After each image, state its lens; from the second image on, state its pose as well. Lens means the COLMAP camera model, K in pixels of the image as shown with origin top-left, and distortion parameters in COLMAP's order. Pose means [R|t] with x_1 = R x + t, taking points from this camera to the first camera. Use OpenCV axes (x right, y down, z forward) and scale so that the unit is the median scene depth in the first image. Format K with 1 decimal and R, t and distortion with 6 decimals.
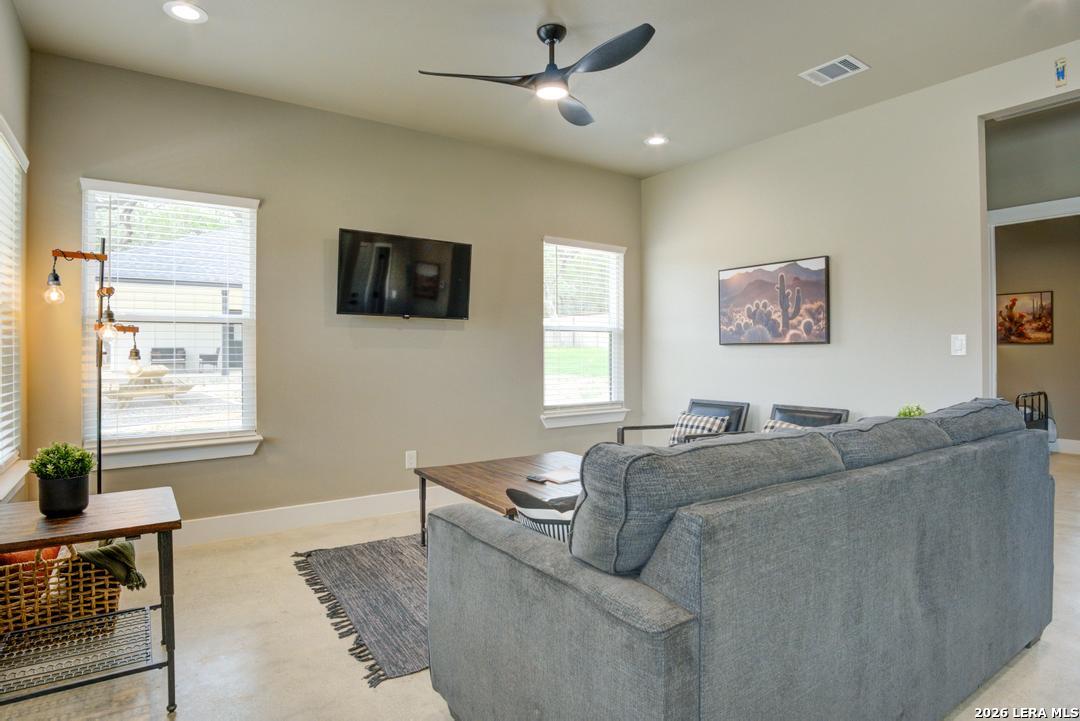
lens RADIAL K [[599.6, 0, 542.8], [0, 599.6, 351.9], [0, 0, 1]] dist [-0.032492, -0.000585]
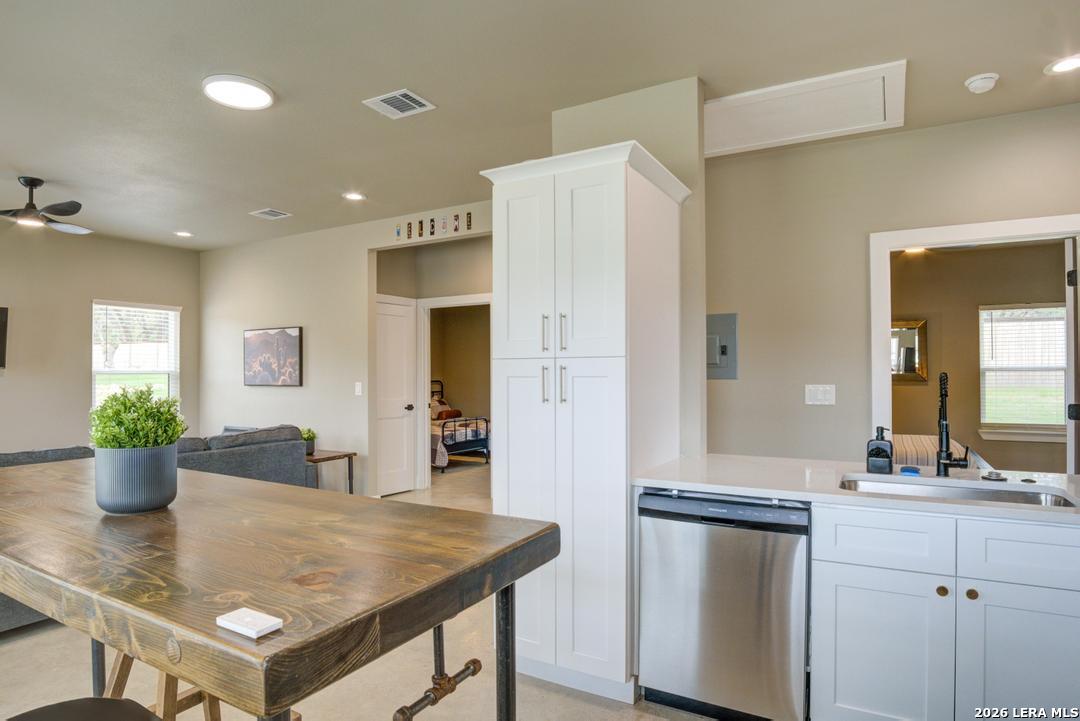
lens RADIAL K [[599.6, 0, 544.6], [0, 599.6, 361.0], [0, 0, 1]] dist [-0.032492, -0.000585]
pose [[0.906143, 0.004760, 0.422944, 0.336160], [0.002234, 0.999869, -0.016039, -0.043231], [-0.422965, 0.015479, 0.906014, -0.498911]]
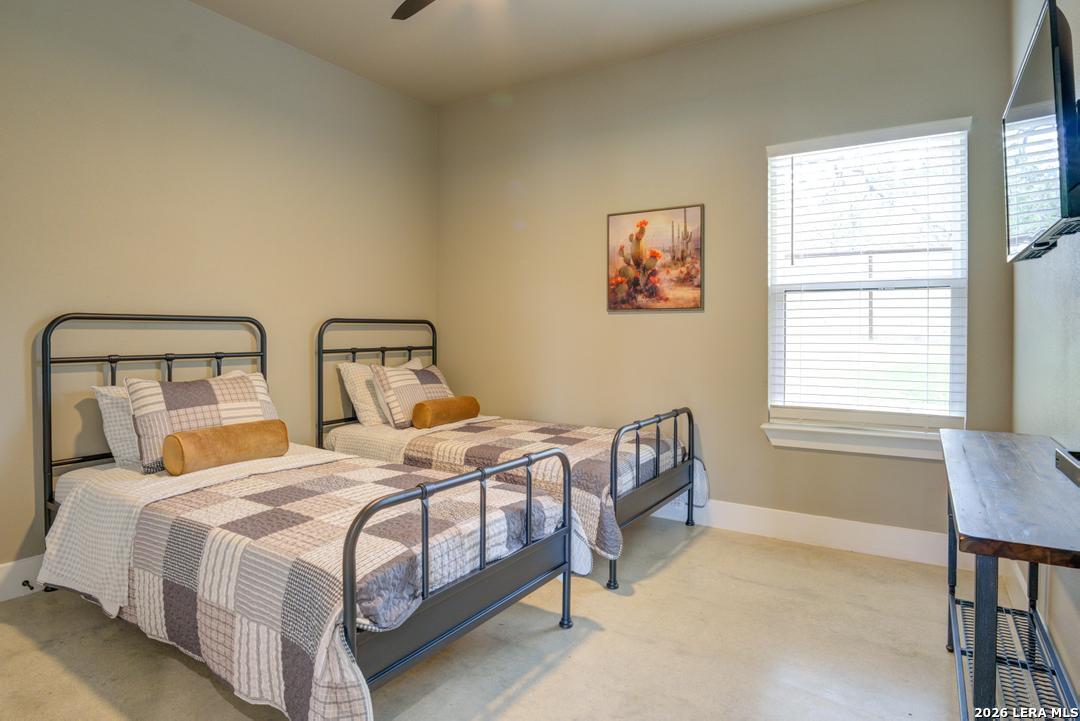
lens RADIAL K [[599.6, 0, 536.9], [0, 599.6, 333.5], [0, 0, 1]] dist [-0.032492, -0.000585]
pose [[0.933516, 0.006723, 0.358473, 0.749519], [-0.009037, 0.999948, 0.004780, 0.006367], [-0.358422, -0.007702, 0.933528, 0.772703]]
